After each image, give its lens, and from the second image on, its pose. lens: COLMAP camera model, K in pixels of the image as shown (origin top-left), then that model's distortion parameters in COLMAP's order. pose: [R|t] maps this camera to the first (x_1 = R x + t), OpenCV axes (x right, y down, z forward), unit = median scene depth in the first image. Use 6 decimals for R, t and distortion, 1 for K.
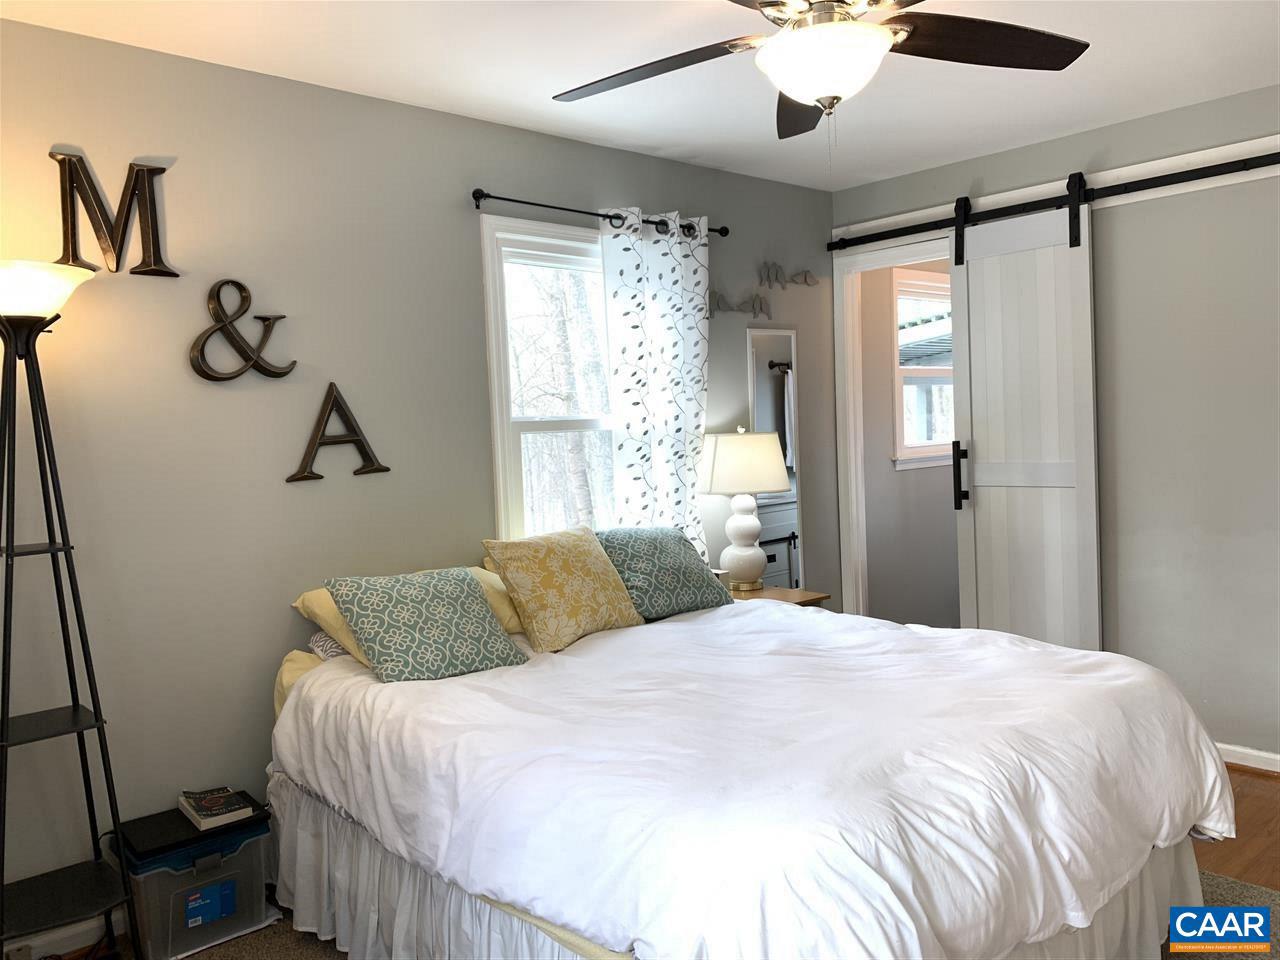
lens RADIAL K [[976.5, 0, 647.6], [0, 976.5, 472.5], [0, 0, 1]] dist [0.058170, -0.075257]
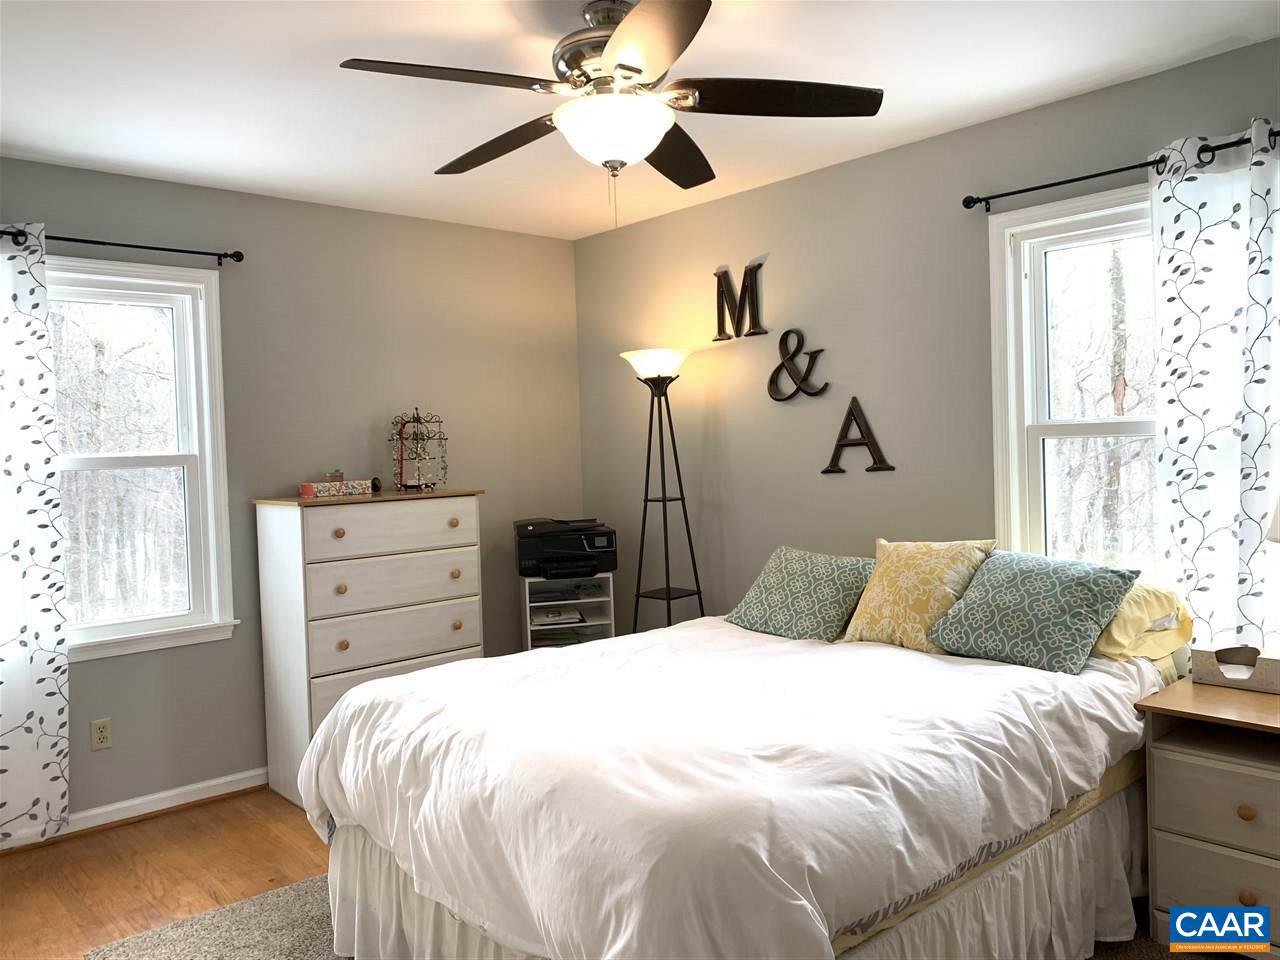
lens RADIAL K [[976.5, 0, 647.6], [0, 976.5, 472.5], [0, 0, 1]] dist [0.058170, -0.075257]
pose [[-0.013890, 0.072474, -0.997274, 0.954424], [-0.015222, 0.997239, 0.072684, -0.083644], [0.999788, 0.016190, -0.012748, 0.764267]]
